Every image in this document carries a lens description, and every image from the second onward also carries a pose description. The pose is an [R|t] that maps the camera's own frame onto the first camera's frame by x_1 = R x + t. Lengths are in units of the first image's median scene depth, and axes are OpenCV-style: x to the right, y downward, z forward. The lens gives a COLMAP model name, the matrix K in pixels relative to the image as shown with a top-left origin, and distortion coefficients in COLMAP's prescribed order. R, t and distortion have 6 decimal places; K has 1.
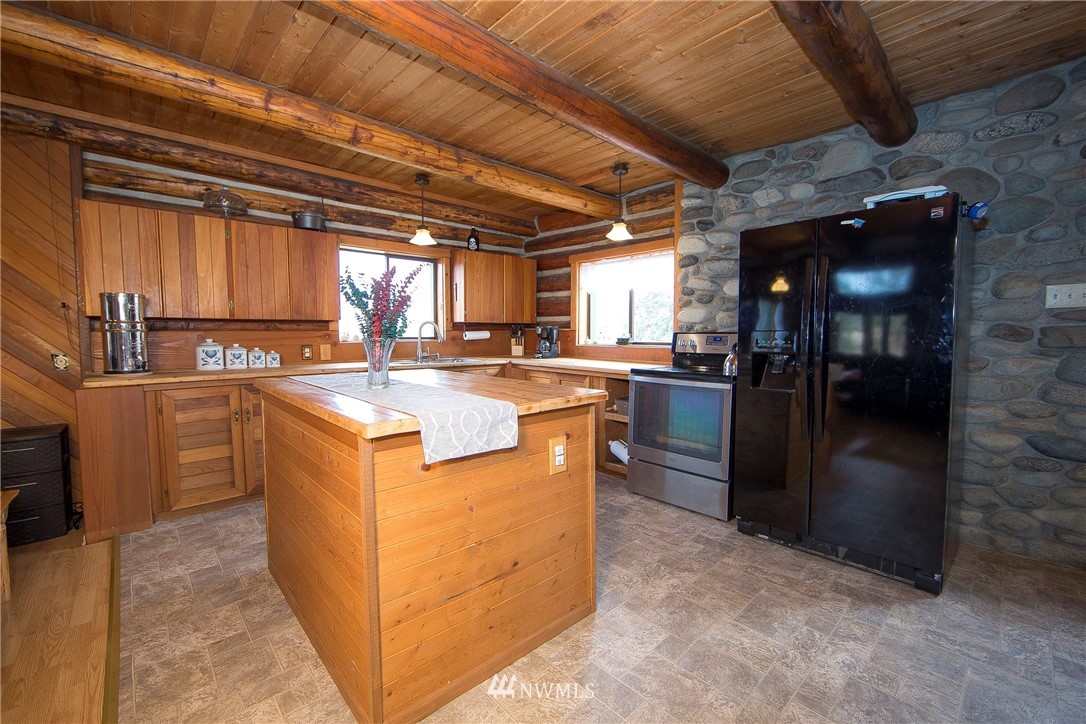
lens RADIAL K [[438.1, 0, 532.9], [0, 438.1, 358.5], [0, 0, 1]] dist [-0.018365, 0.000153]
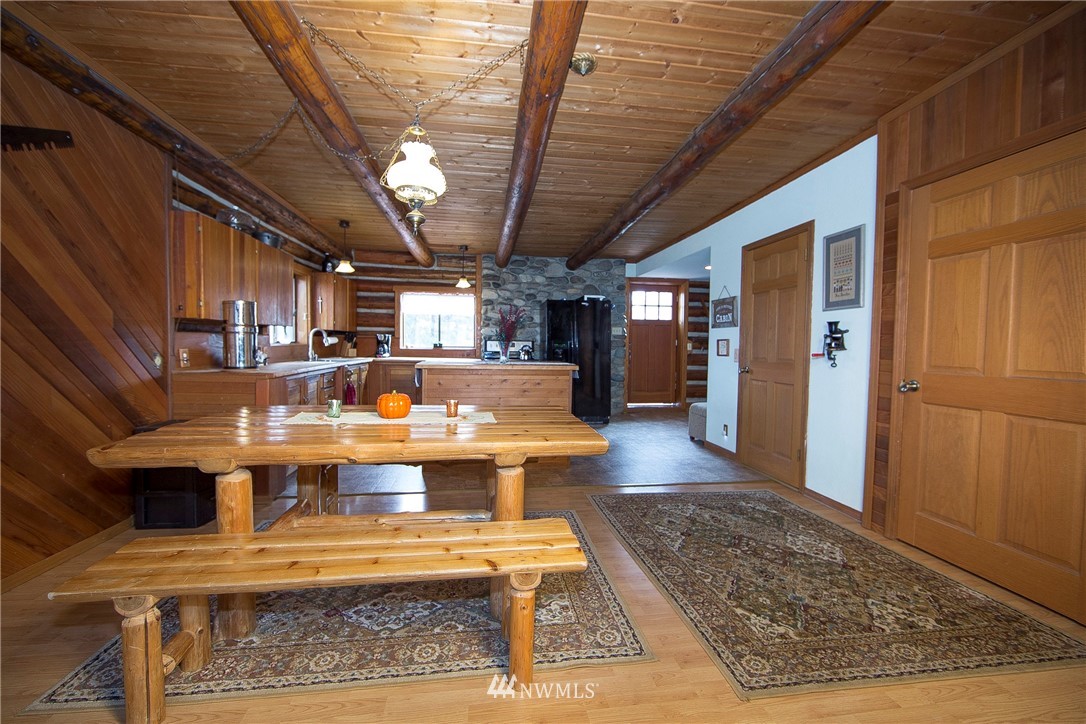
lens RADIAL K [[438.1, 0, 533.3], [0, 438.1, 368.2], [0, 0, 1]] dist [-0.018365, 0.000153]
pose [[0.562752, -0.039285, 0.825692, -0.984006], [0.038181, 0.999039, 0.021511, 0.023072], [-0.825744, 0.019420, 0.563711, -0.194146]]
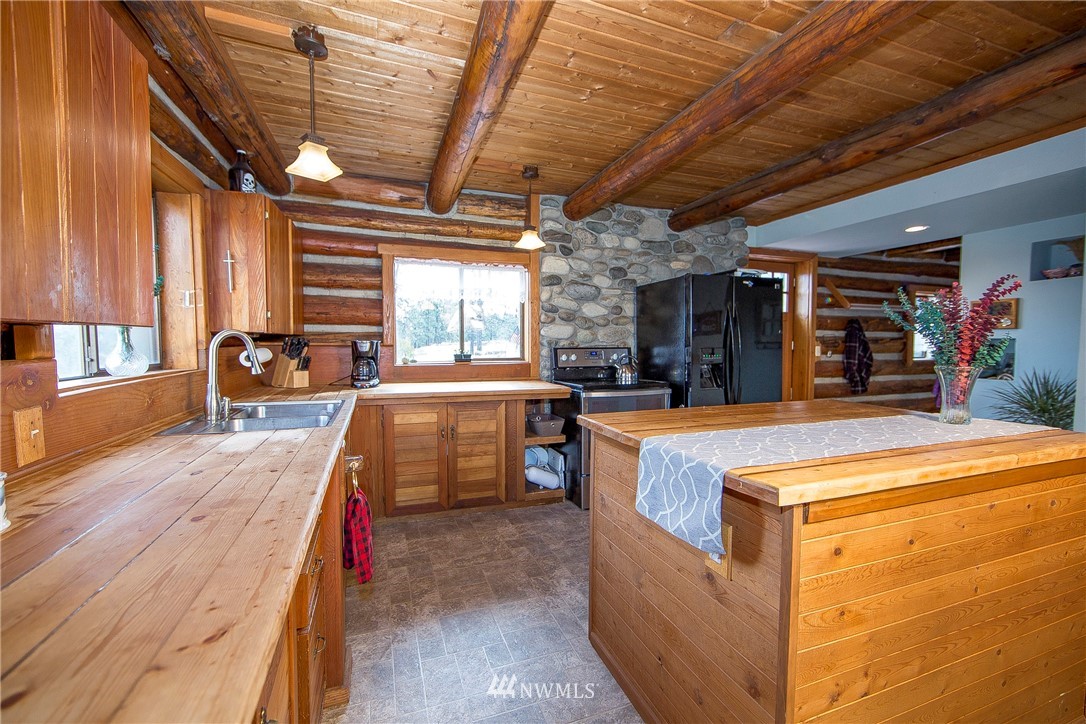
lens RADIAL K [[438.1, 0, 538.0], [0, 438.1, 366.4], [0, 0, 1]] dist [-0.018365, 0.000153]
pose [[0.373259, -0.058626, 0.925873, -0.586189], [0.054580, 0.997660, 0.041169, -0.054416], [-0.926120, 0.035167, 0.375586, 0.574173]]
